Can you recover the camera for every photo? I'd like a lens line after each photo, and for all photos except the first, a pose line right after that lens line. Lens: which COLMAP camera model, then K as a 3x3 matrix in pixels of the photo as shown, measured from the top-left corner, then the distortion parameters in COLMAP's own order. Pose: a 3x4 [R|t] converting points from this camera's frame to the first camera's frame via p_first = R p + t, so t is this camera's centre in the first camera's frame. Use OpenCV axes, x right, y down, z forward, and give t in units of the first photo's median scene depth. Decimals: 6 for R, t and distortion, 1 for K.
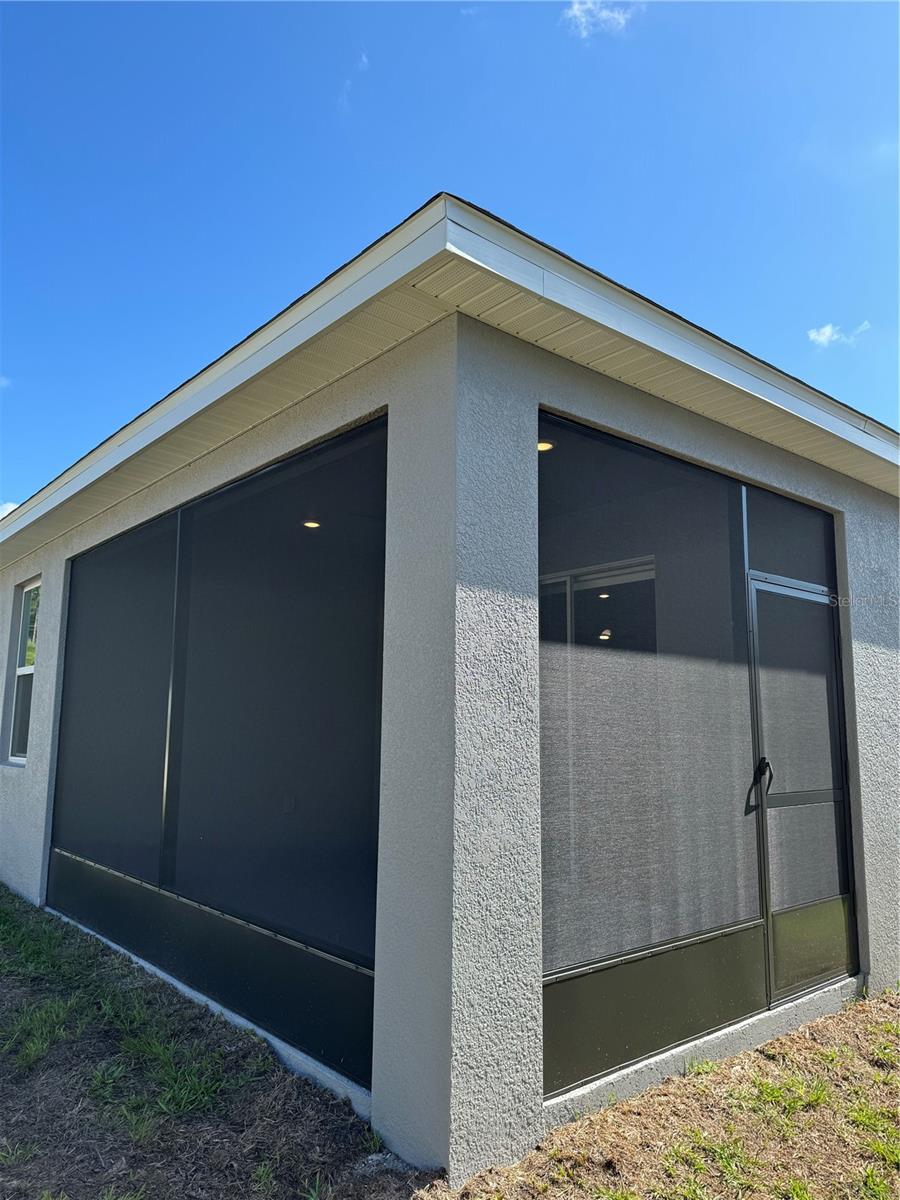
lens RADIAL K [[843.9, 0, 450.8], [0, 843.9, 605.7], [0, 0, 1]] dist [0.049135, -0.051107]
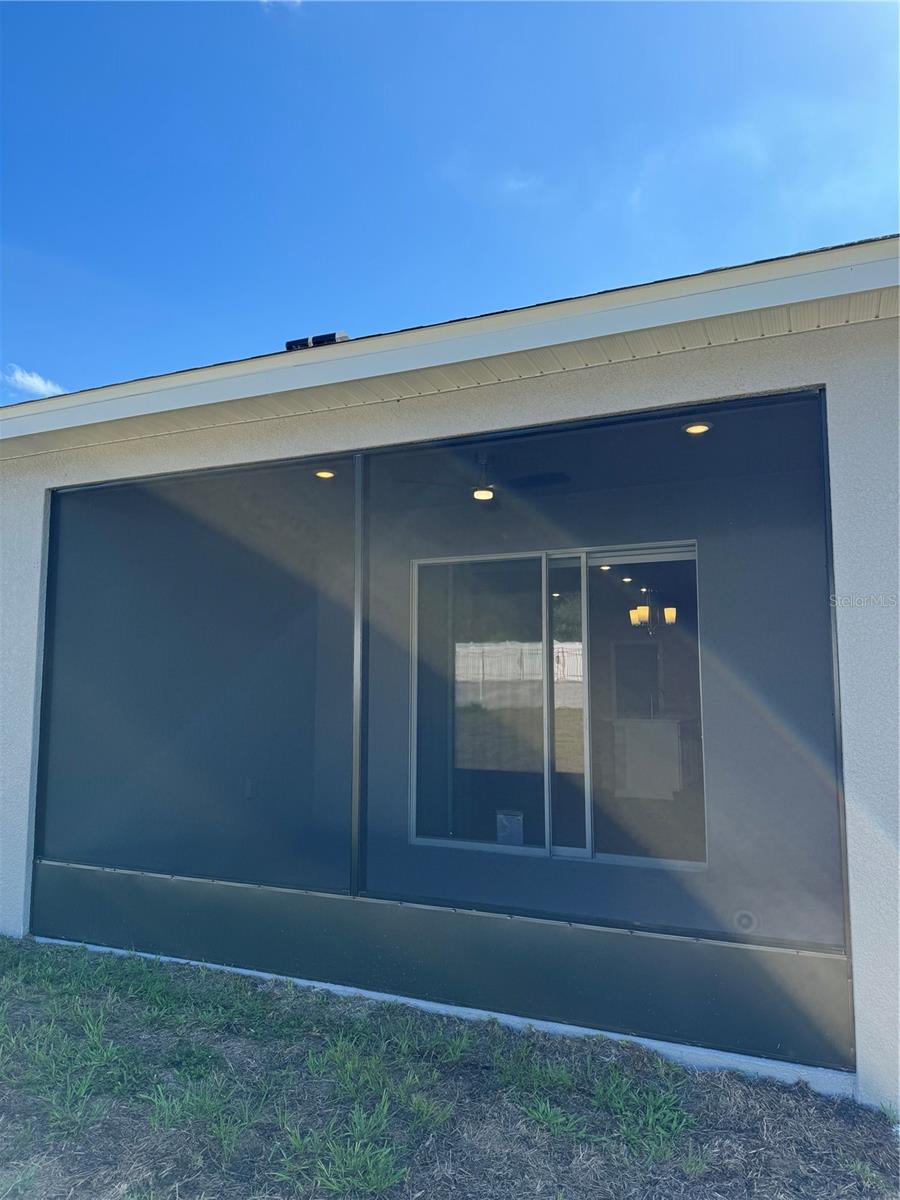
lens RADIAL K [[843.9, 0, 450.7], [0, 843.9, 595.7], [0, 0, 1]] dist [0.049135, -0.051107]
pose [[0.905087, 0.041280, 0.423217, -0.490625], [-0.055766, 0.998204, 0.021896, 0.005302], [-0.421553, -0.043419, 0.905764, 0.155447]]
